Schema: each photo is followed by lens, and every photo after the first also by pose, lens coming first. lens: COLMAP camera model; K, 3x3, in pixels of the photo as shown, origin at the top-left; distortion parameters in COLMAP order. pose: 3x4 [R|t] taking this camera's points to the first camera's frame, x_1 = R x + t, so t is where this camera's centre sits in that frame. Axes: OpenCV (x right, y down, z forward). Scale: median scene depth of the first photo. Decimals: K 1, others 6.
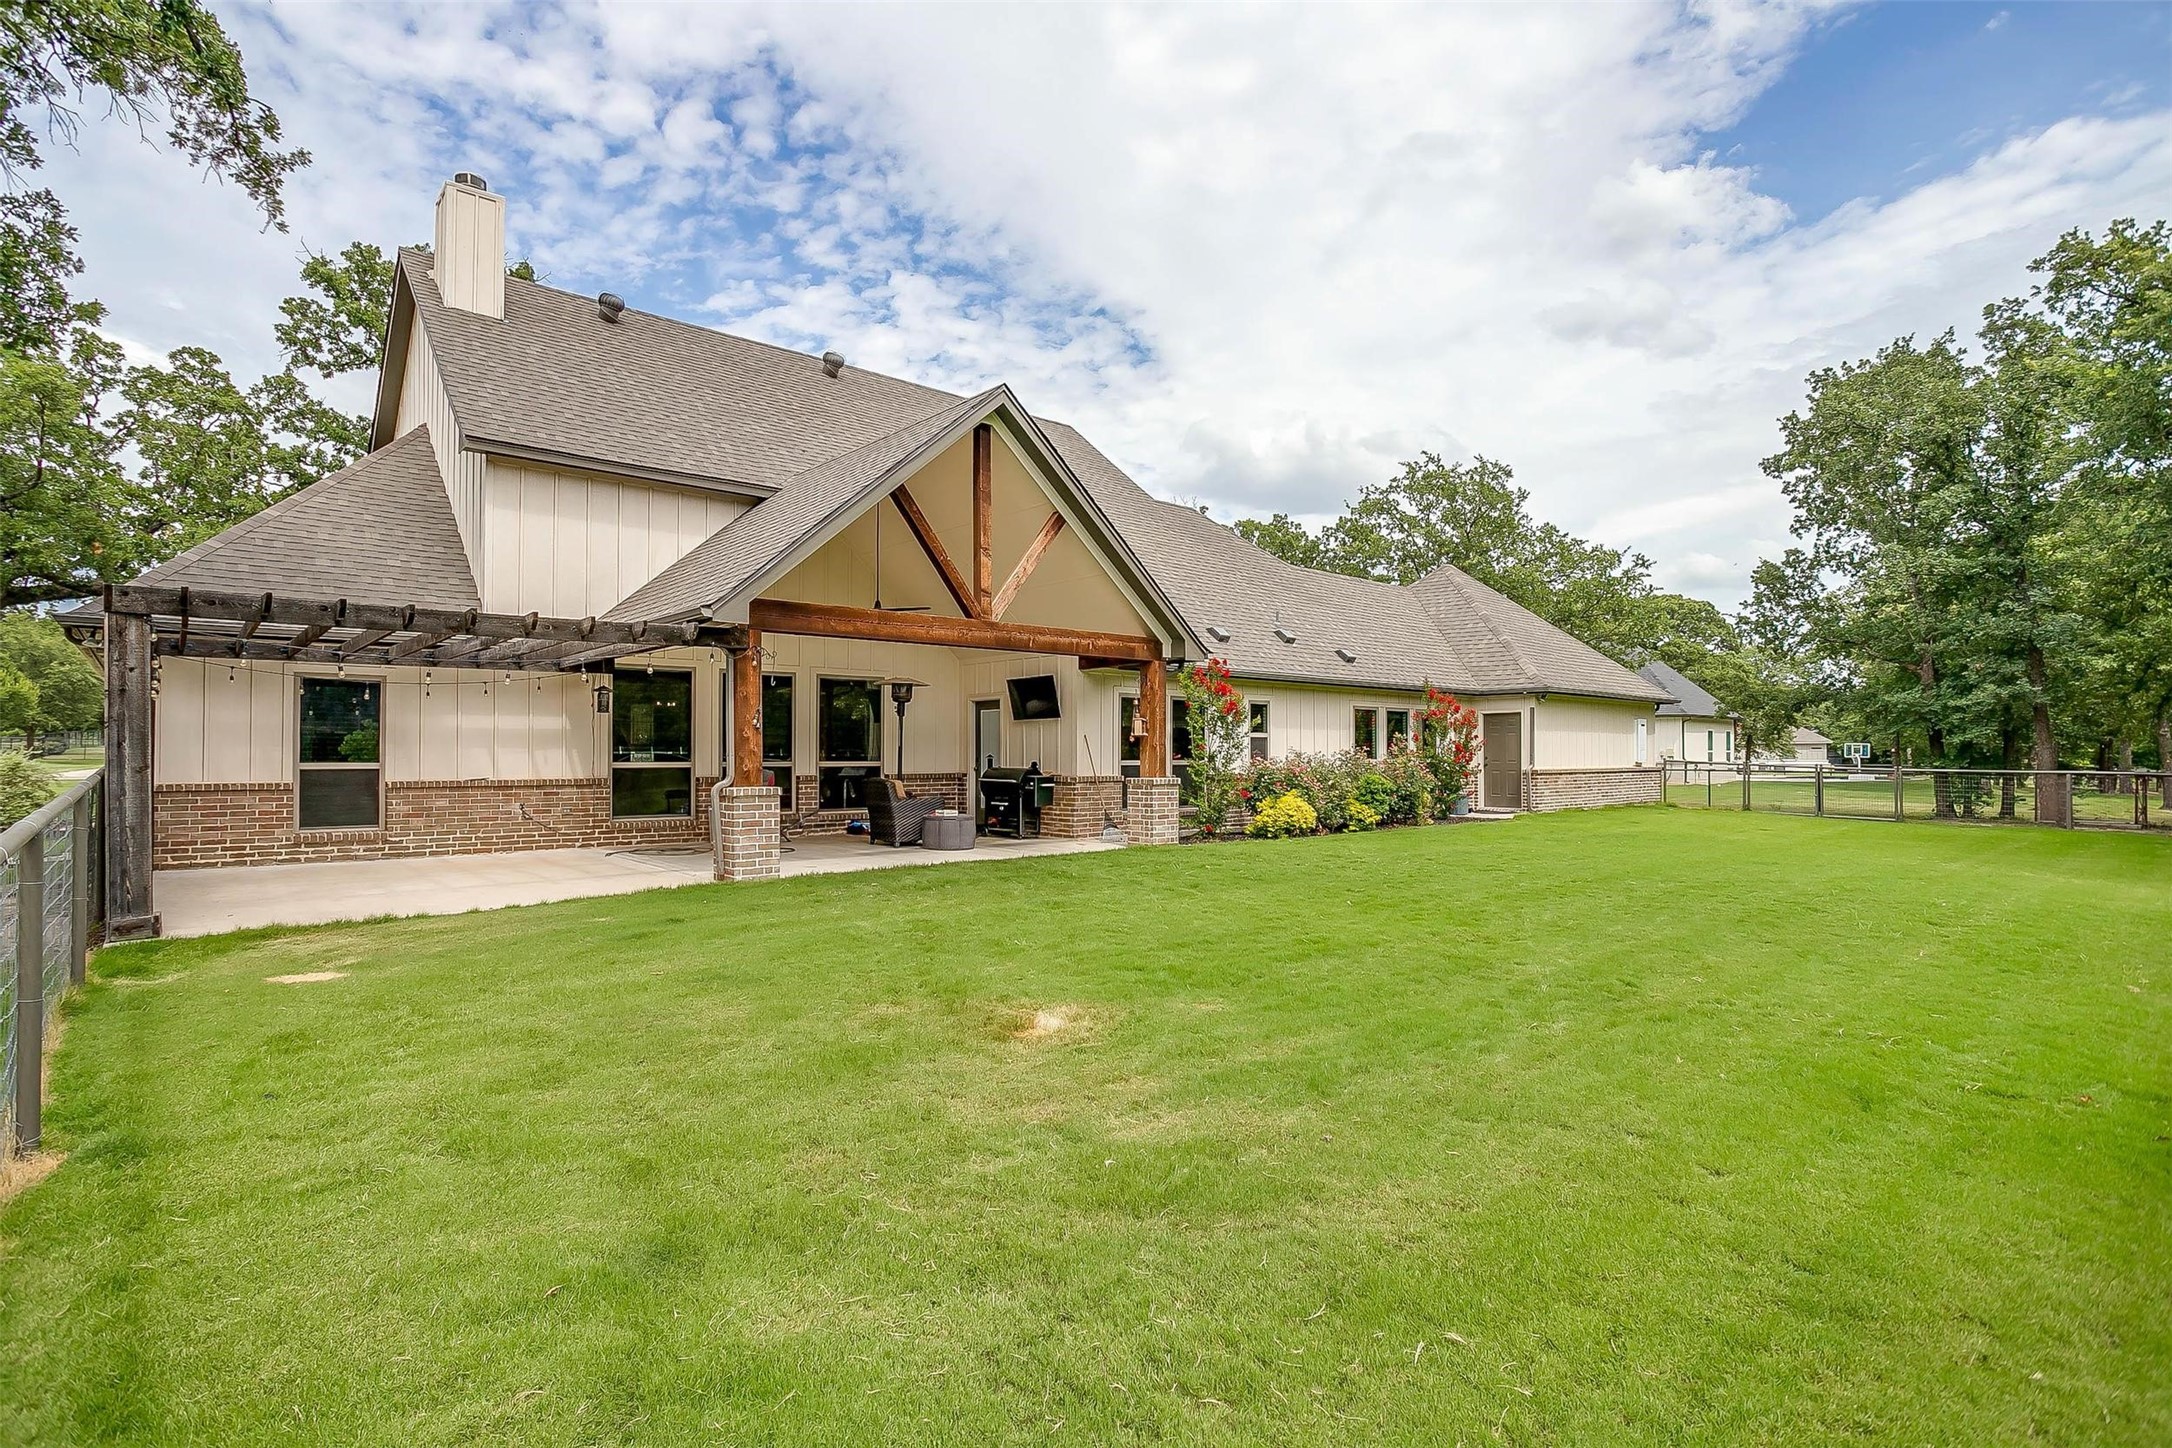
lens RADIAL K [[1053.7, 0, 1086.6], [0, 1053.7, 757.1], [0, 0, 1]] dist [-0.043970, 0.021373]
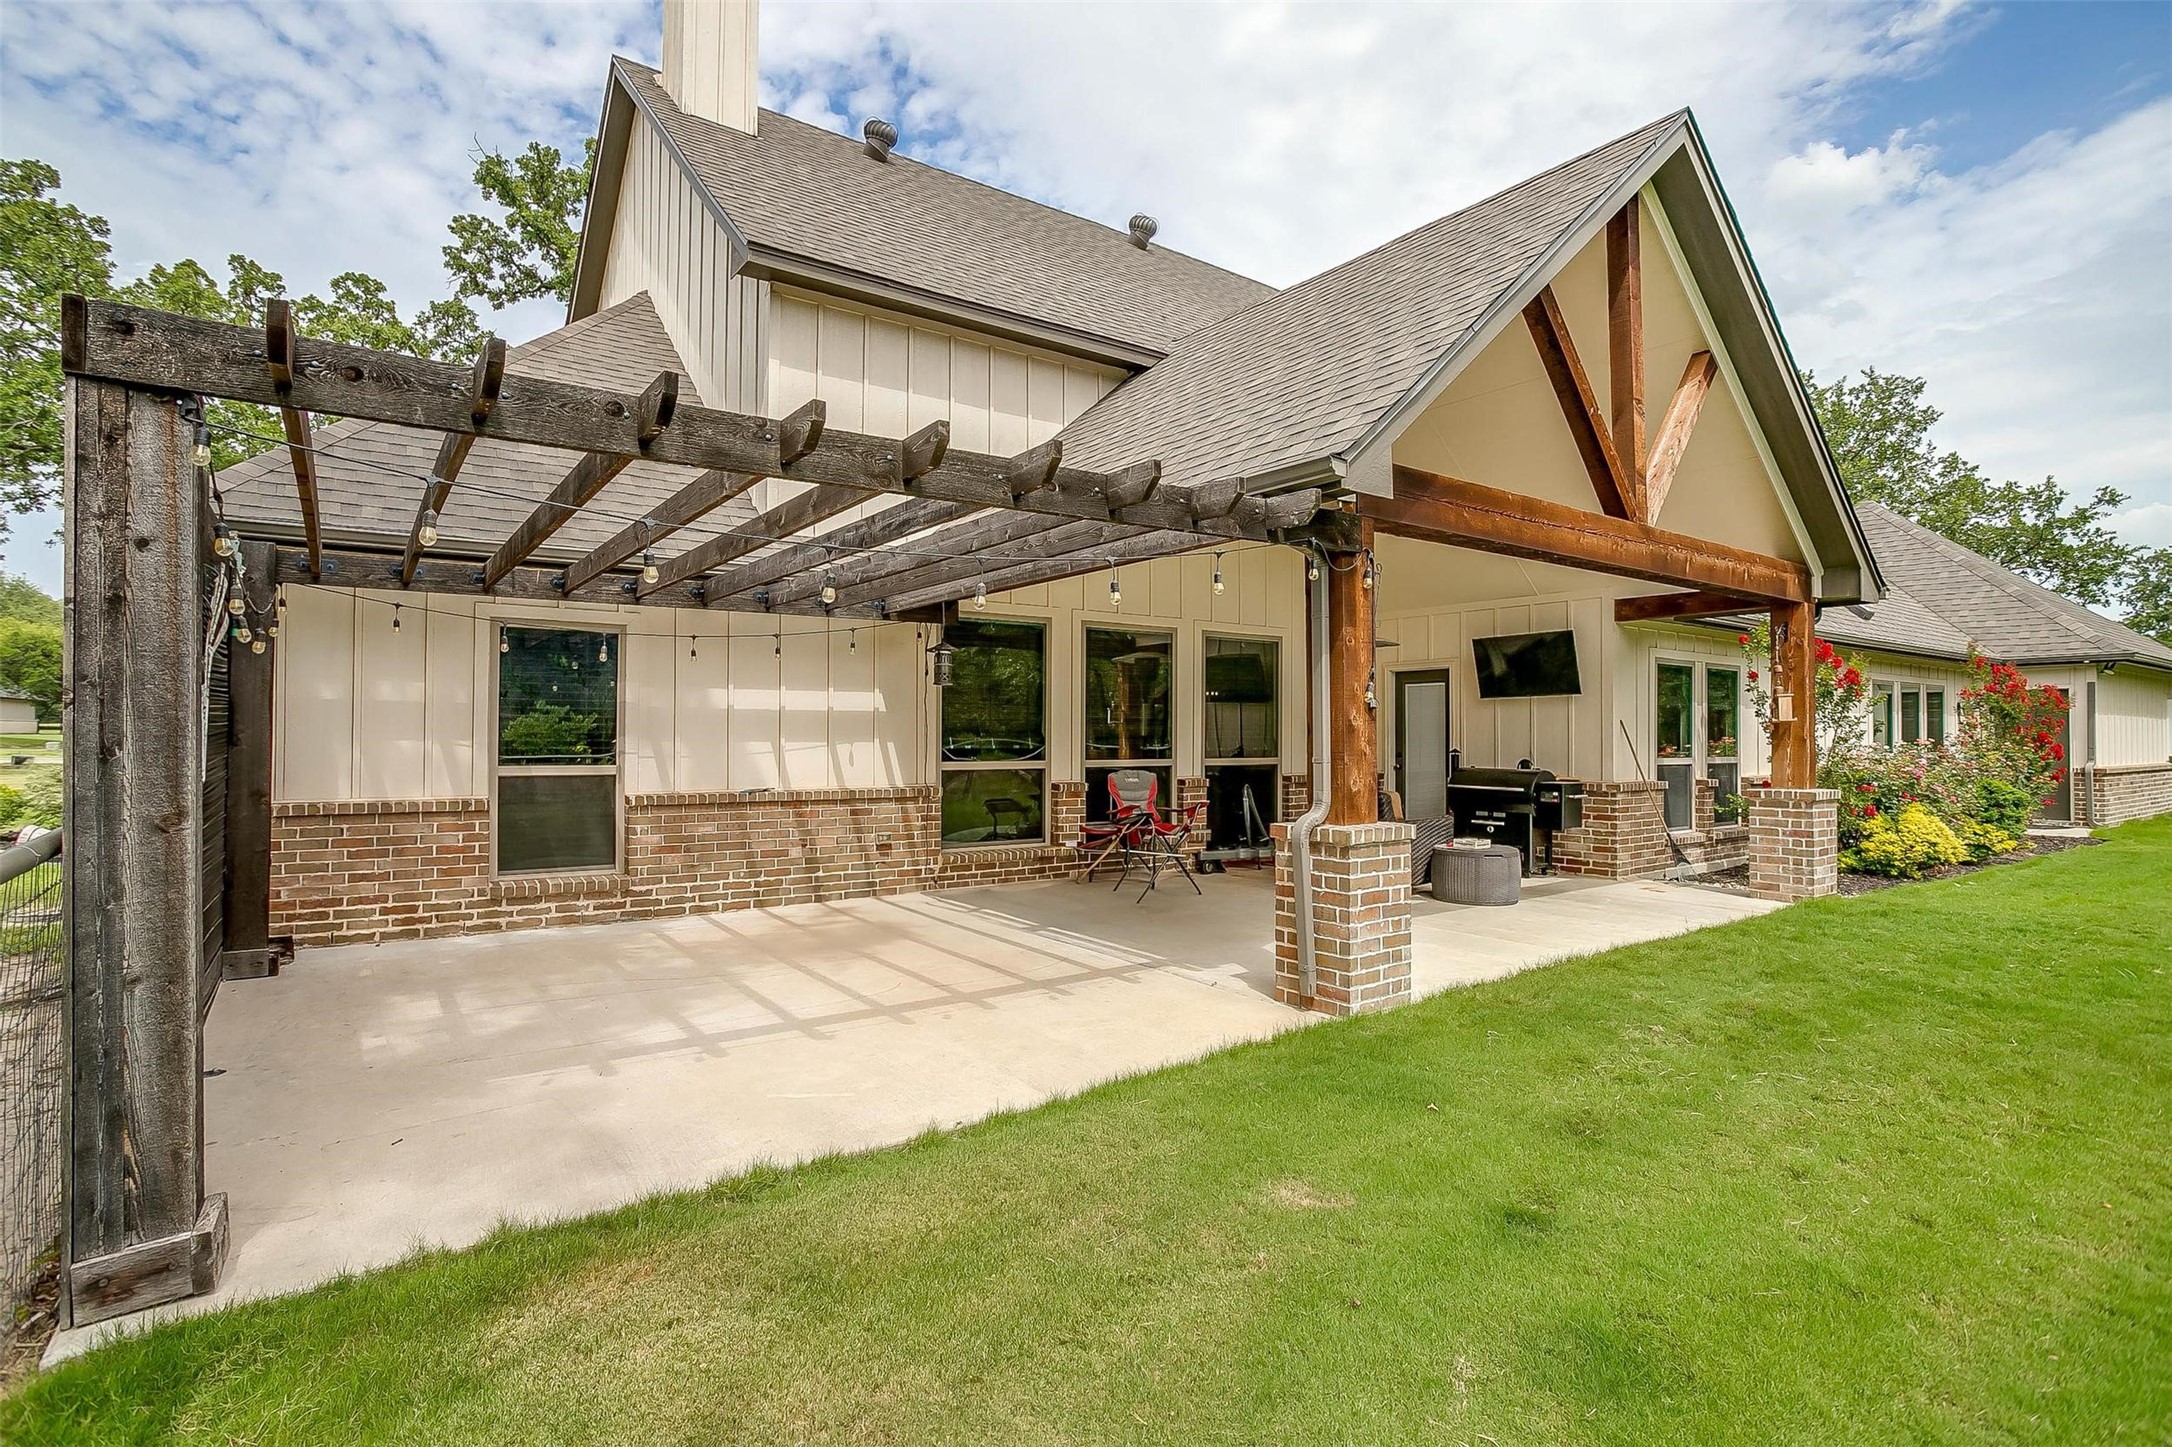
lens RADIAL K [[1053.7, 0, 1092.2], [0, 1053.7, 737.4], [0, 0, 1]] dist [-0.043970, 0.021373]
pose [[0.995150, 0.003088, -0.098323, -0.261229], [-0.003283, 0.999993, -0.001826, -0.008323], [0.098316, 0.002140, 0.995153, 0.313843]]
